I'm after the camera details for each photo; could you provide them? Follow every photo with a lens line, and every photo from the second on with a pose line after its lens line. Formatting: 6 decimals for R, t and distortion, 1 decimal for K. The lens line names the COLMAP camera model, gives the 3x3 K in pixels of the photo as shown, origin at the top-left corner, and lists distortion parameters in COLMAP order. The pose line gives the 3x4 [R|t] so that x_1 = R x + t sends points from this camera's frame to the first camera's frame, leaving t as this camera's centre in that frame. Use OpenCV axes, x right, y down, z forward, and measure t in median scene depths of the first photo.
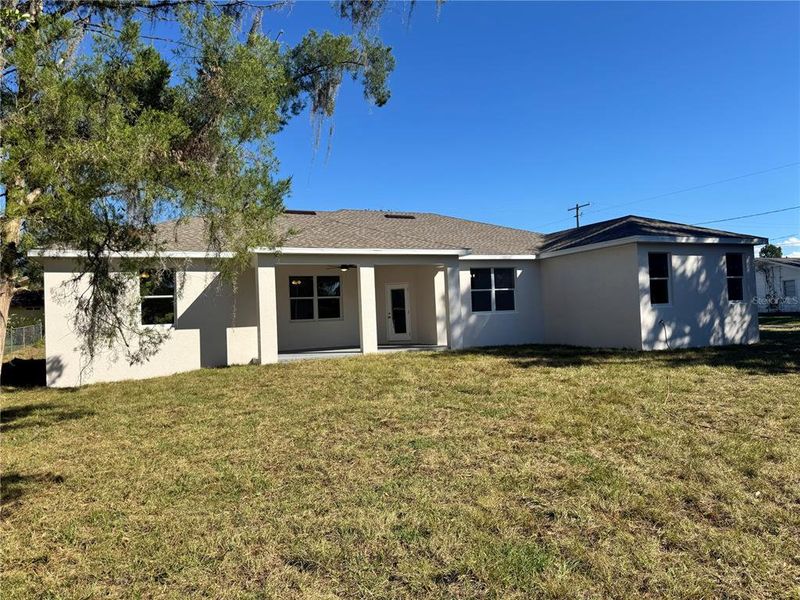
lens RADIAL K [[572.3, 0, 403.4], [0, 572.3, 303.5], [0, 0, 1]] dist [0.002030, -0.001638]
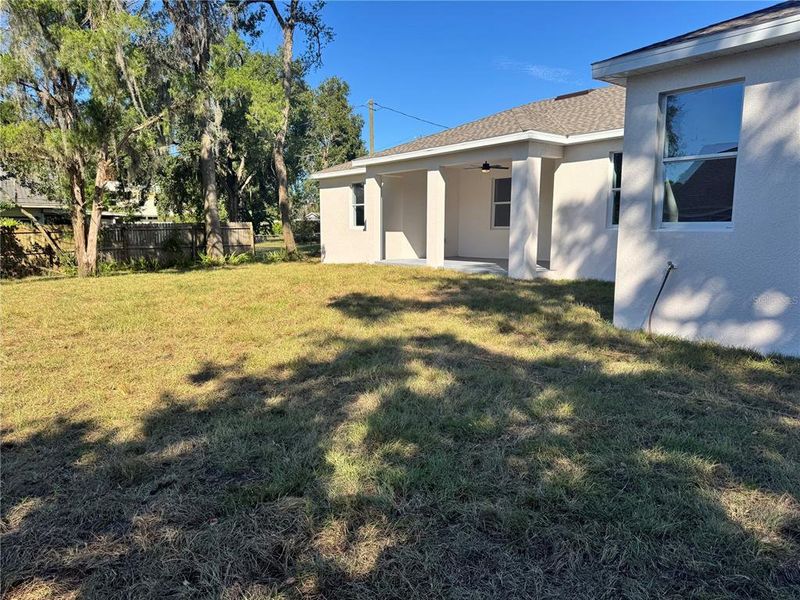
lens RADIAL K [[559.5, 0, 400.5], [0, 559.5, 301.8], [0, 0, 1]] dist [0.111672, -0.178252]
pose [[0.166108, 0.166349, -0.971975, 0.705500], [0.018174, 0.984985, 0.171682, -0.011692], [0.985940, -0.046182, 0.160590, 0.688596]]
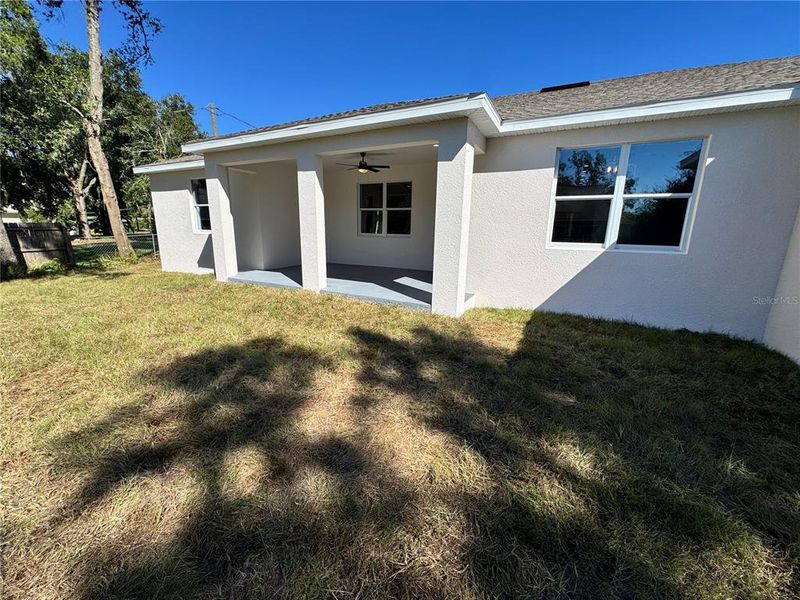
lens RADIAL K [[319.0, 0, 400.5], [0, 319.0, 298.0], [0, 0, 1]] dist [-0.005895, -0.000114]
pose [[0.569143, 0.233111, -0.788502, 0.293923], [-0.019601, 0.962544, 0.270417, -0.011918], [0.822005, -0.138450, 0.552394, 0.743111]]
